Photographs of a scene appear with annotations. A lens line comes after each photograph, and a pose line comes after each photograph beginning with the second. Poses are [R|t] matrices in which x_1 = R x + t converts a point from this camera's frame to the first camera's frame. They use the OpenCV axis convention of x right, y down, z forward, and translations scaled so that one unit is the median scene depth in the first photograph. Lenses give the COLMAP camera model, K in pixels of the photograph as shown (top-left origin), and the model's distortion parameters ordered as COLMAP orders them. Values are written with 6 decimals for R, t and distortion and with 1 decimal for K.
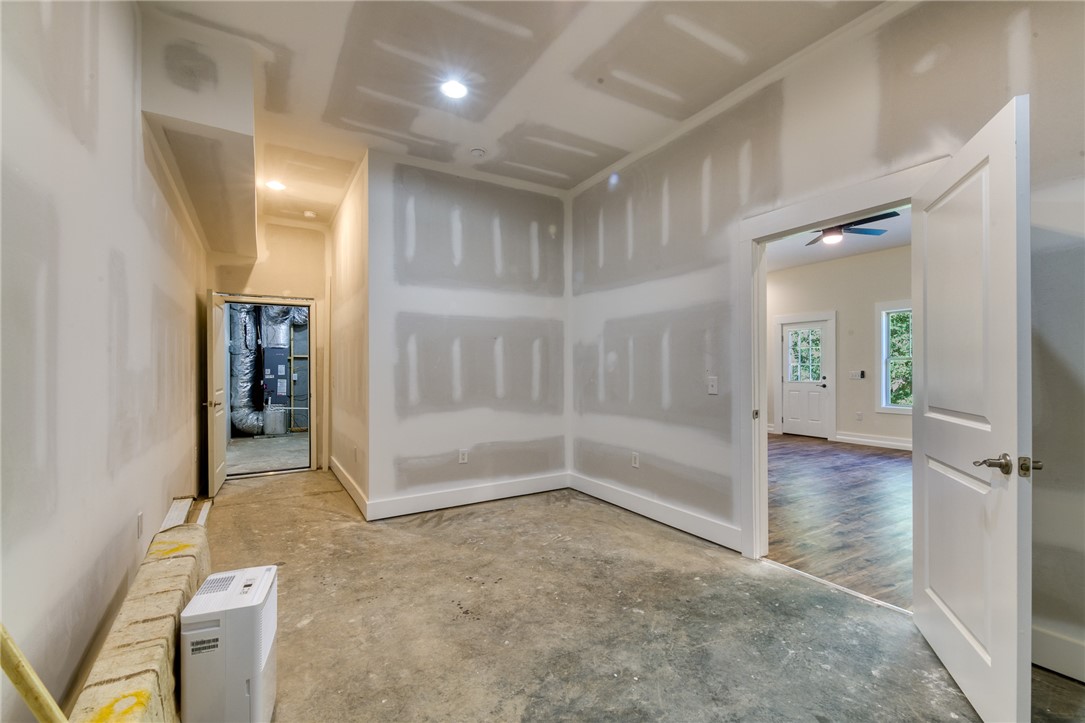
lens RADIAL K [[474.7, 0, 545.1], [0, 474.7, 370.6], [0, 0, 1]] dist [0.003688, -0.000203]
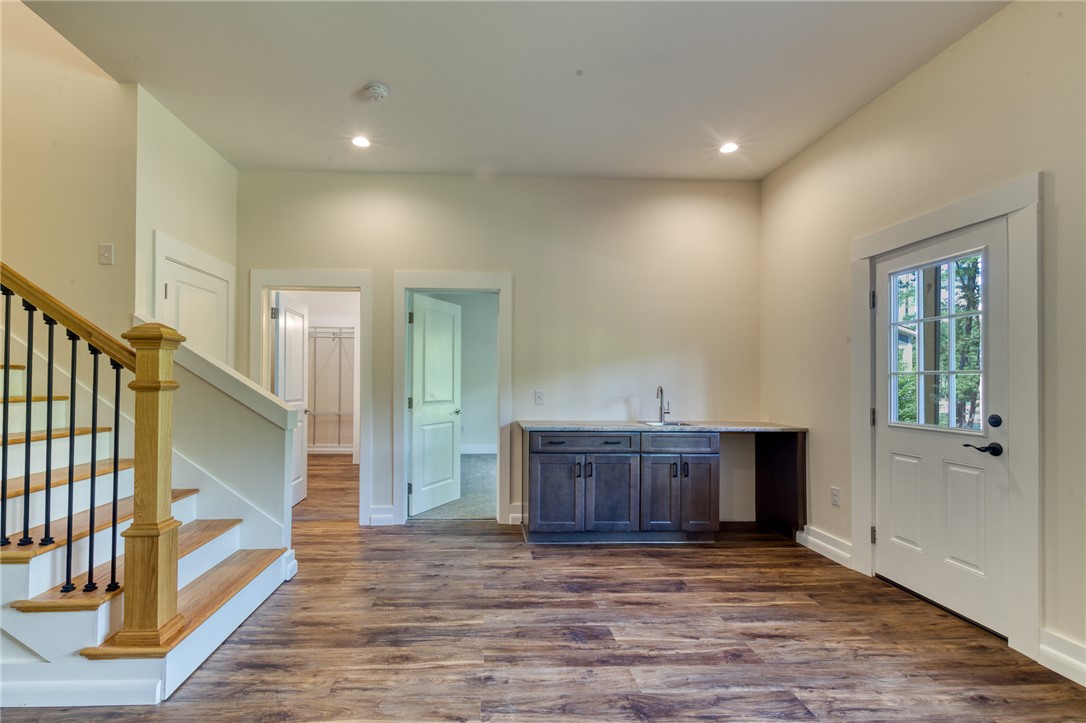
lens RADIAL K [[486.6, 0, 498.8], [0, 486.6, 375.3], [0, 0, 1]] dist [0.003363, -0.000320]
pose [[0.873221, 0.004432, -0.487304, 0.478171], [-0.011928, 0.999853, -0.012280, -0.004575], [0.487178, 0.016536, 0.873146, 0.614464]]
